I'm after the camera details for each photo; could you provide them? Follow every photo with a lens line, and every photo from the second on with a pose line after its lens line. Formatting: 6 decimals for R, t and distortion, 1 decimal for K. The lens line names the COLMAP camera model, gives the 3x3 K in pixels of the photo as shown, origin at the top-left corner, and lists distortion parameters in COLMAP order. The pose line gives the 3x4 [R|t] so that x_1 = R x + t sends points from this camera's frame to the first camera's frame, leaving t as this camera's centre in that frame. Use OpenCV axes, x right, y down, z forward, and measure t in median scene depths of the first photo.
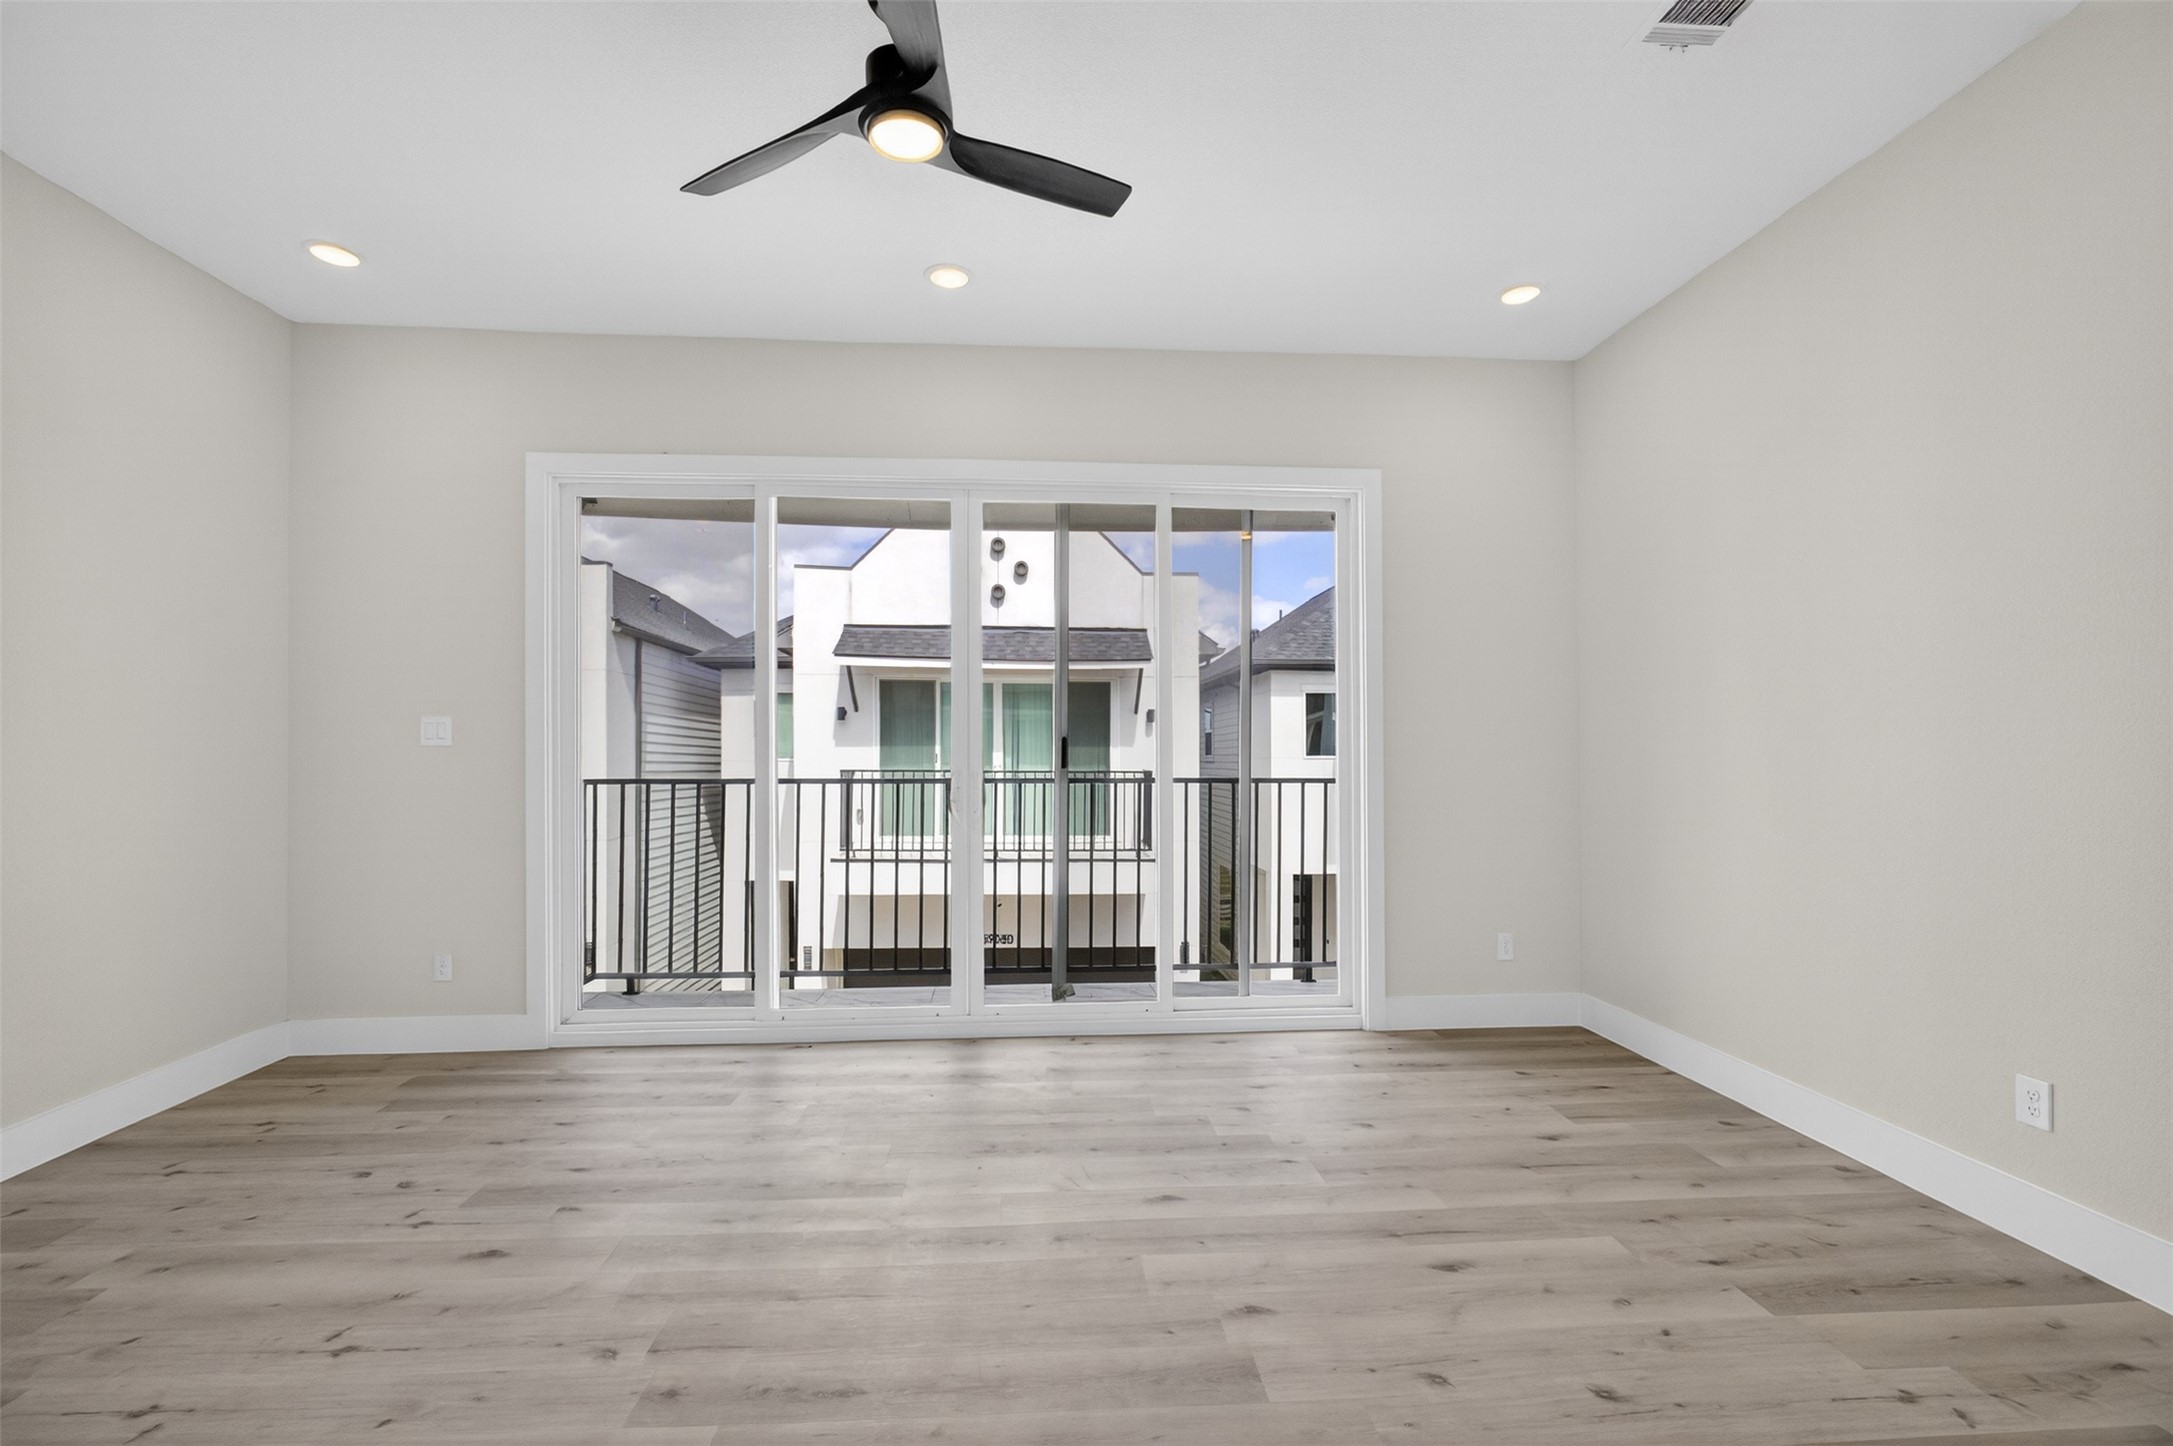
lens RADIAL K [[924.6, 0, 1104.2], [0, 924.6, 751.2], [0, 0, 1]] dist [-0.014218, 0.003467]
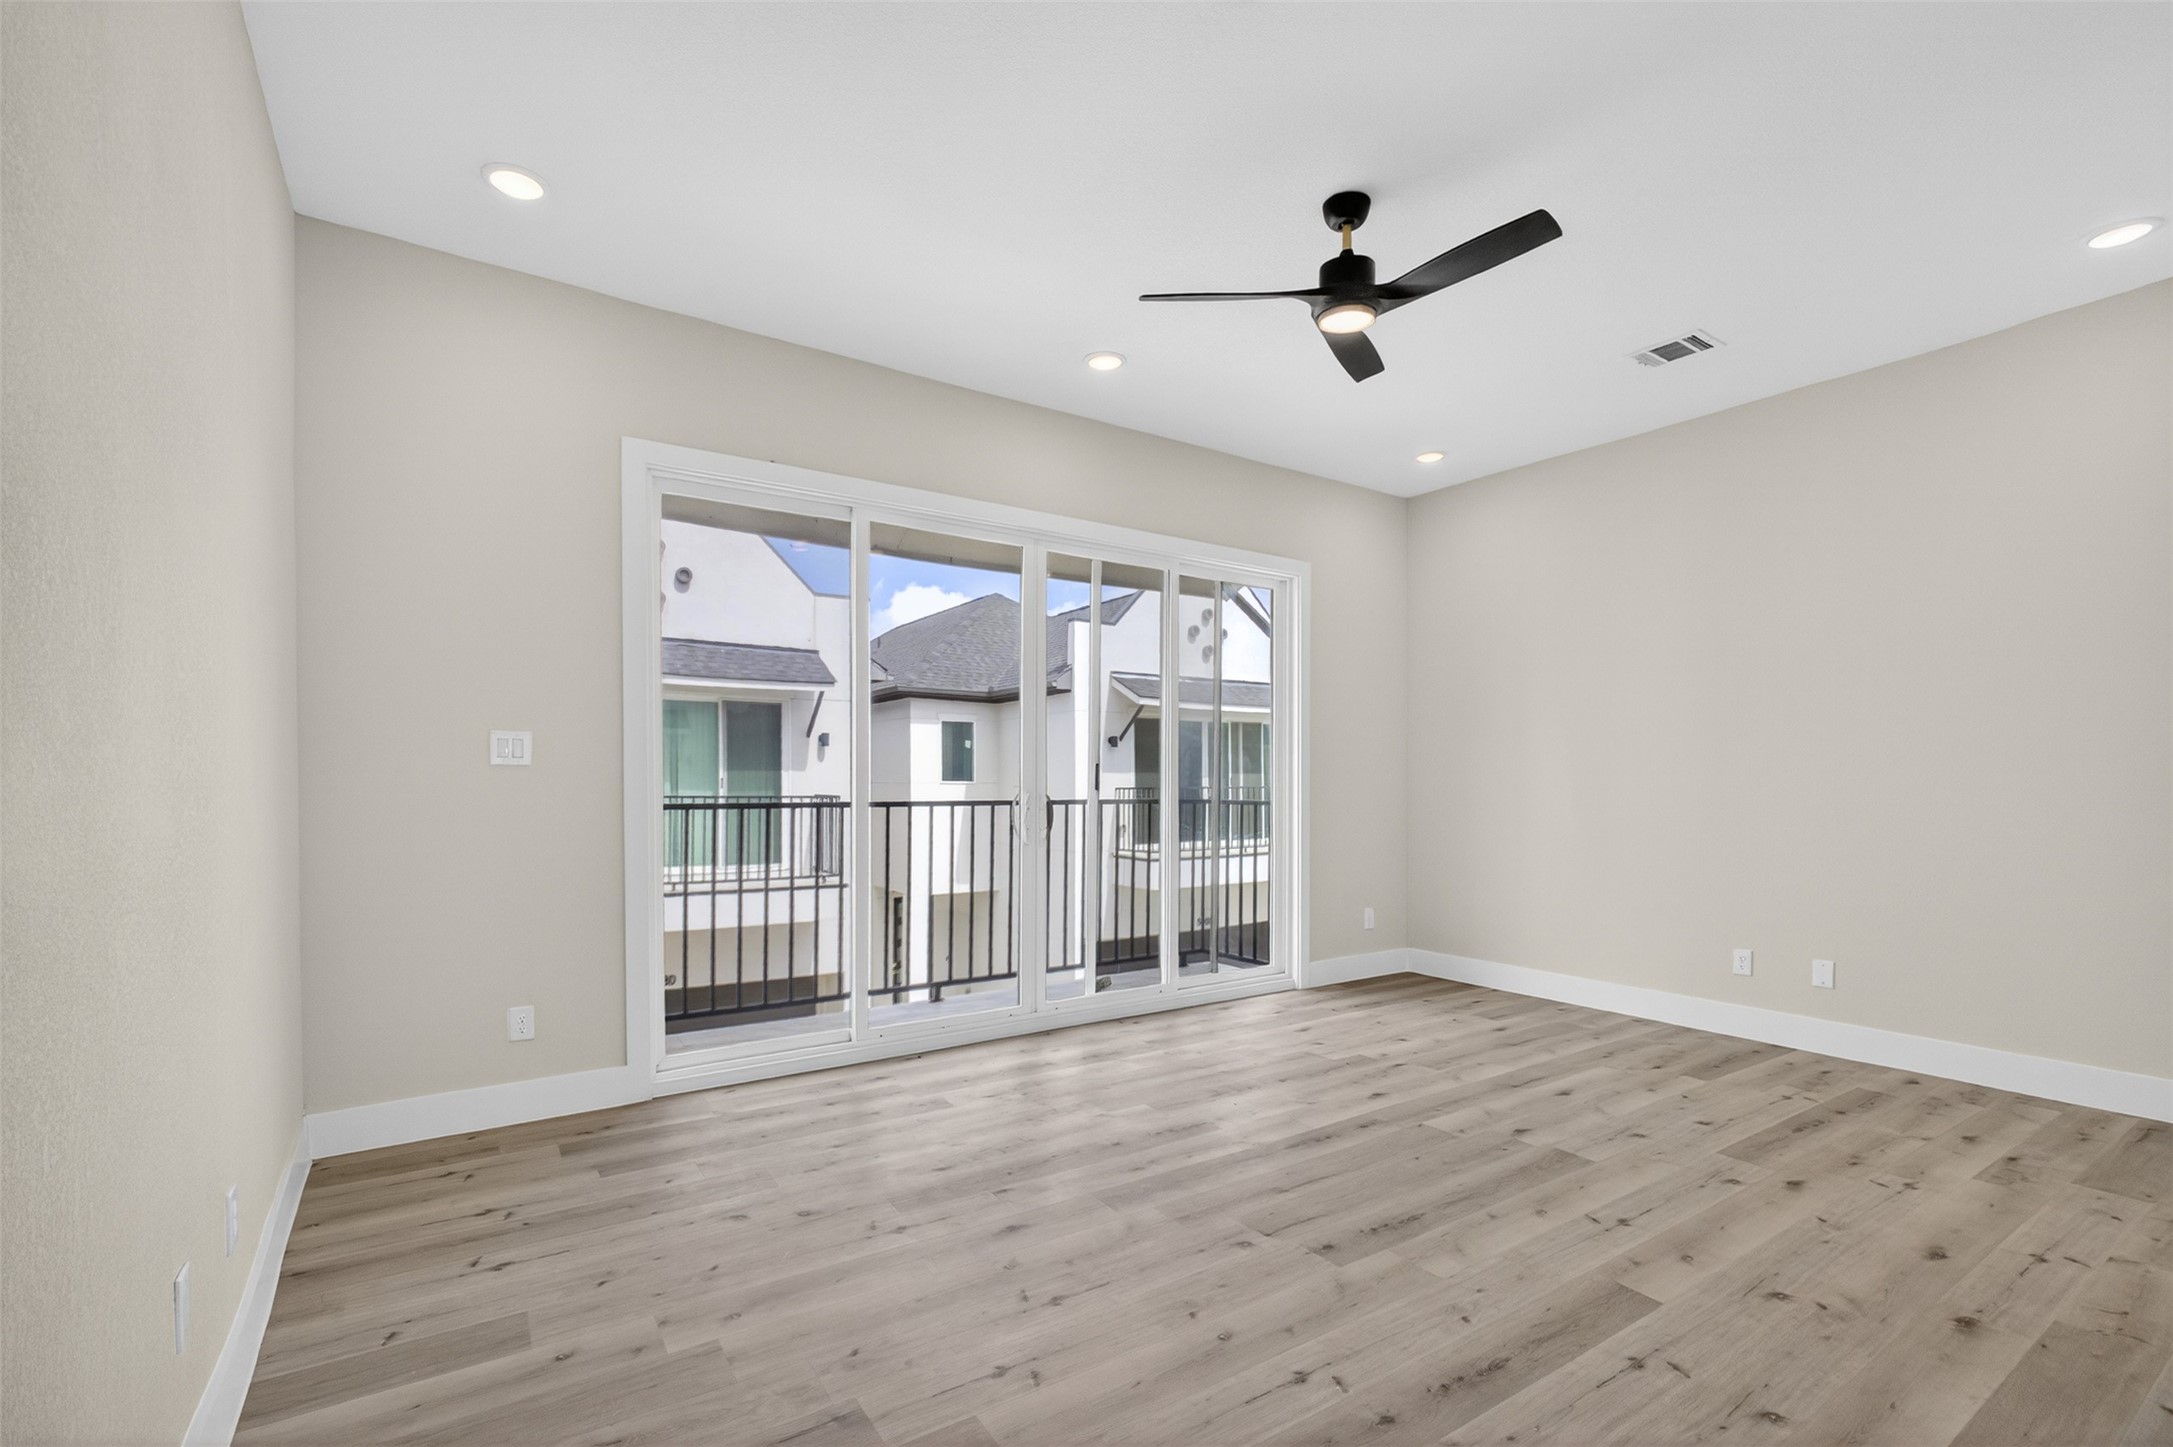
lens RADIAL K [[943.6, 0, 1076.9], [0, 943.6, 765.2], [0, 0, 1]] dist [-0.011523, 0.000213]
pose [[0.871918, 0.010395, 0.489541, -0.652085], [-0.004649, 0.999905, -0.012953, 0.002016], [-0.489630, 0.009018, 0.871884, -0.019311]]
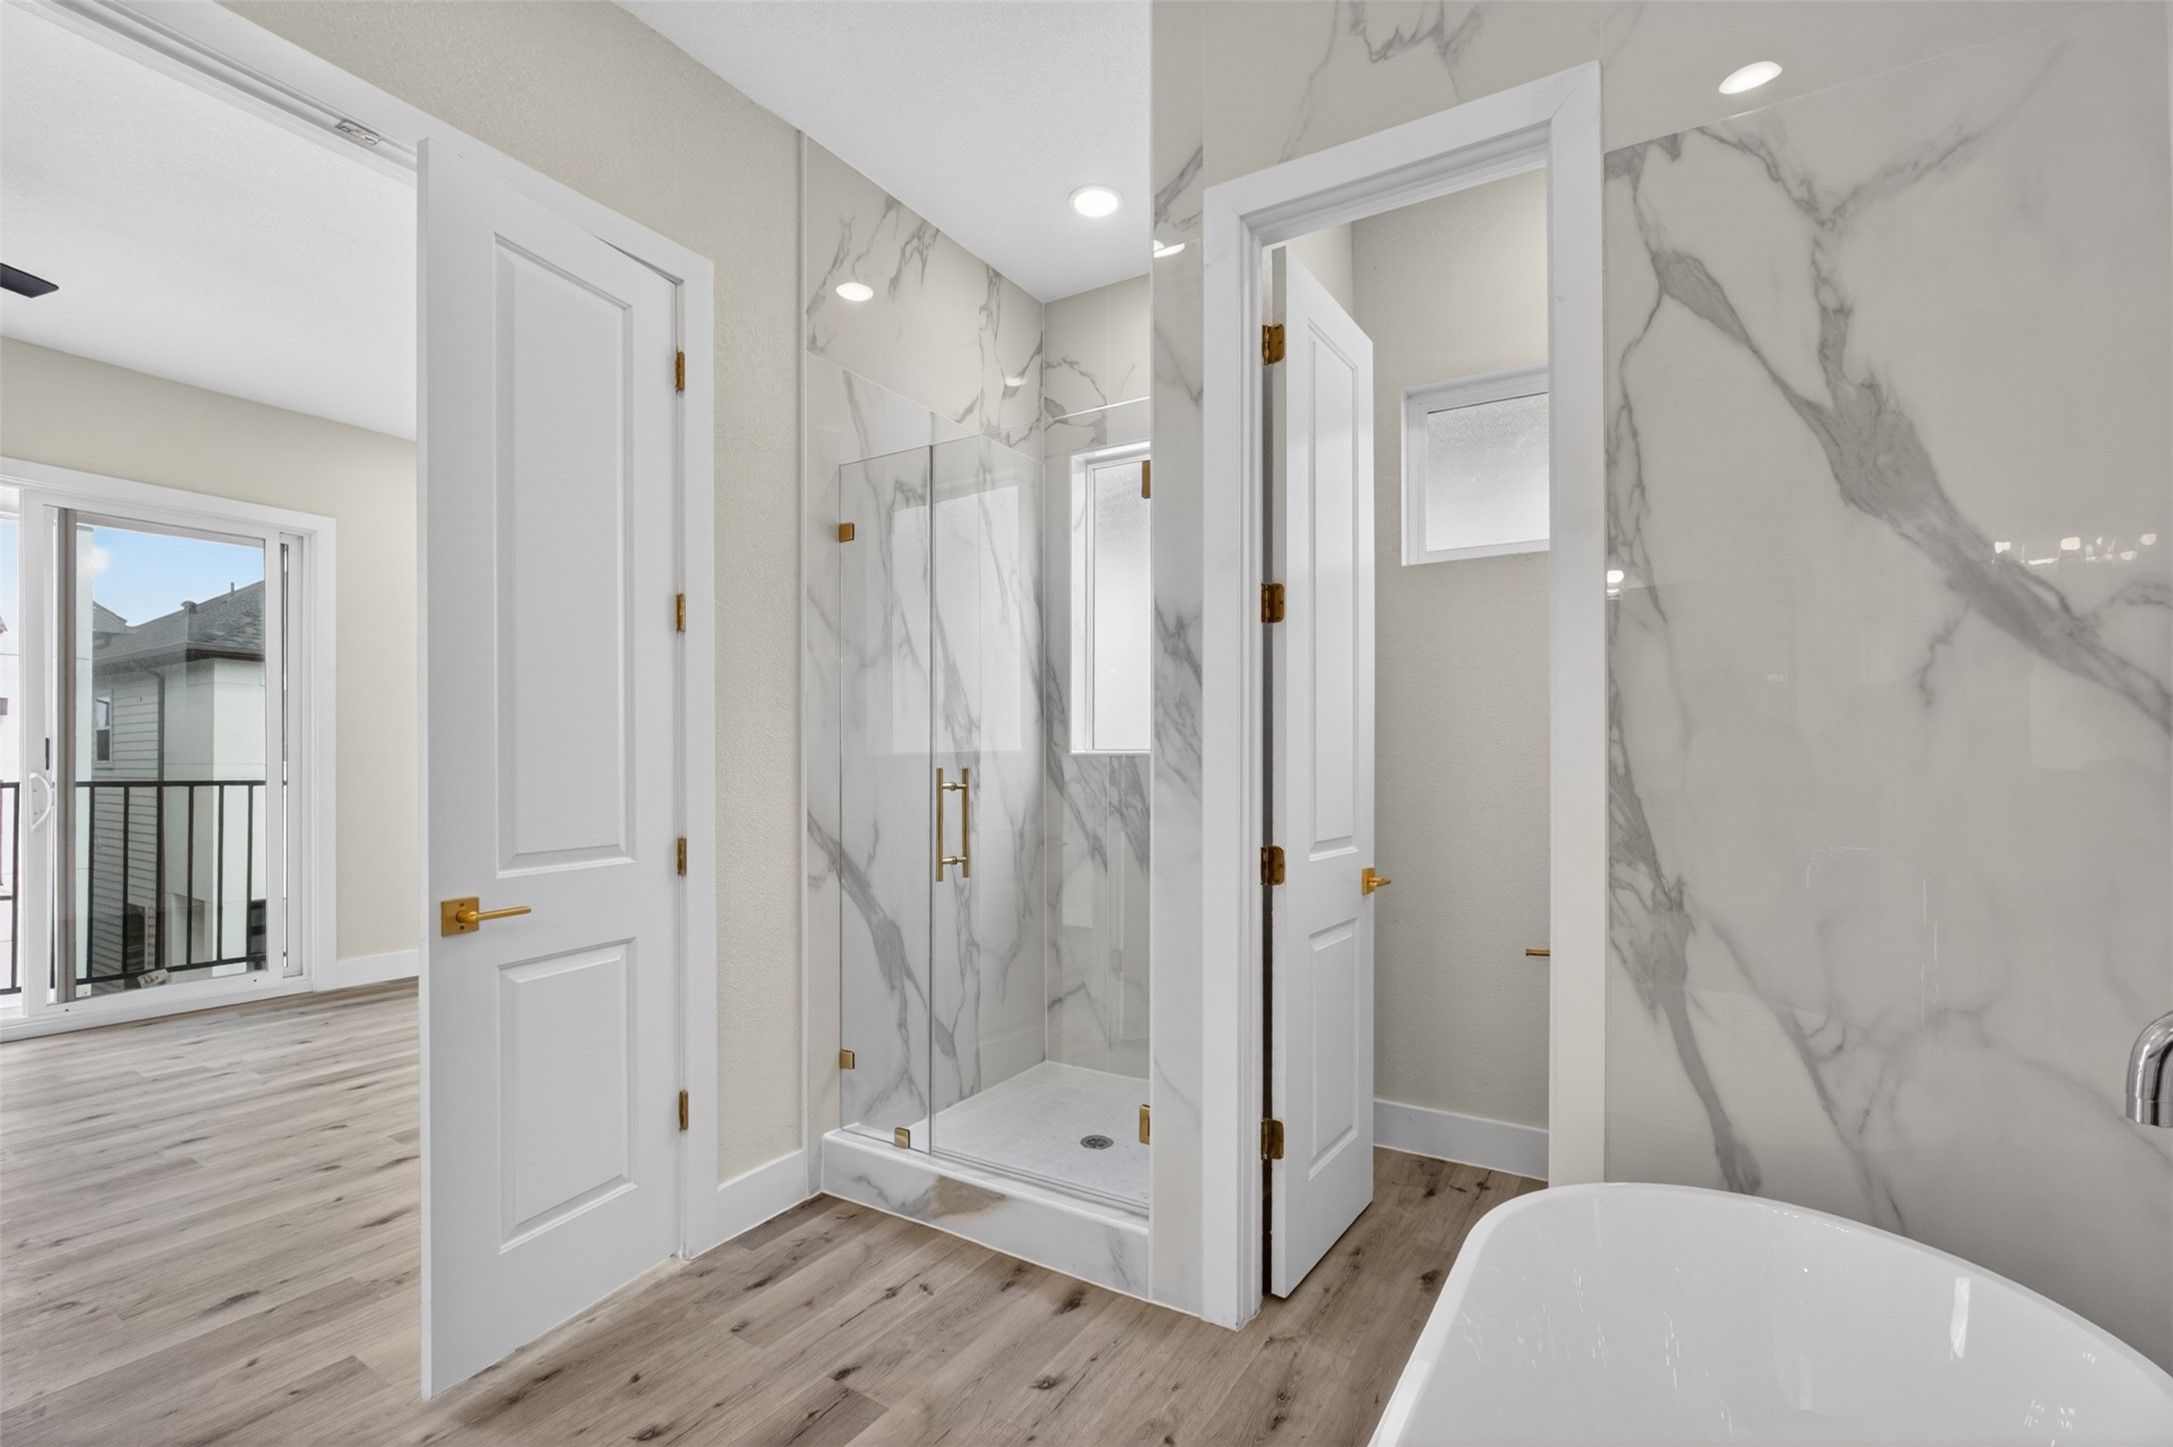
lens RADIAL K [[924.6, 0, 1104.2], [0, 924.6, 751.7], [0, 0, 1]] dist [-0.014218, 0.003467]
pose [[0.581239, 0.006951, 0.813703, -0.089341], [-0.005191, 0.999975, -0.004834, -0.004757], [-0.813717, -0.001414, 0.581260, -0.511295]]
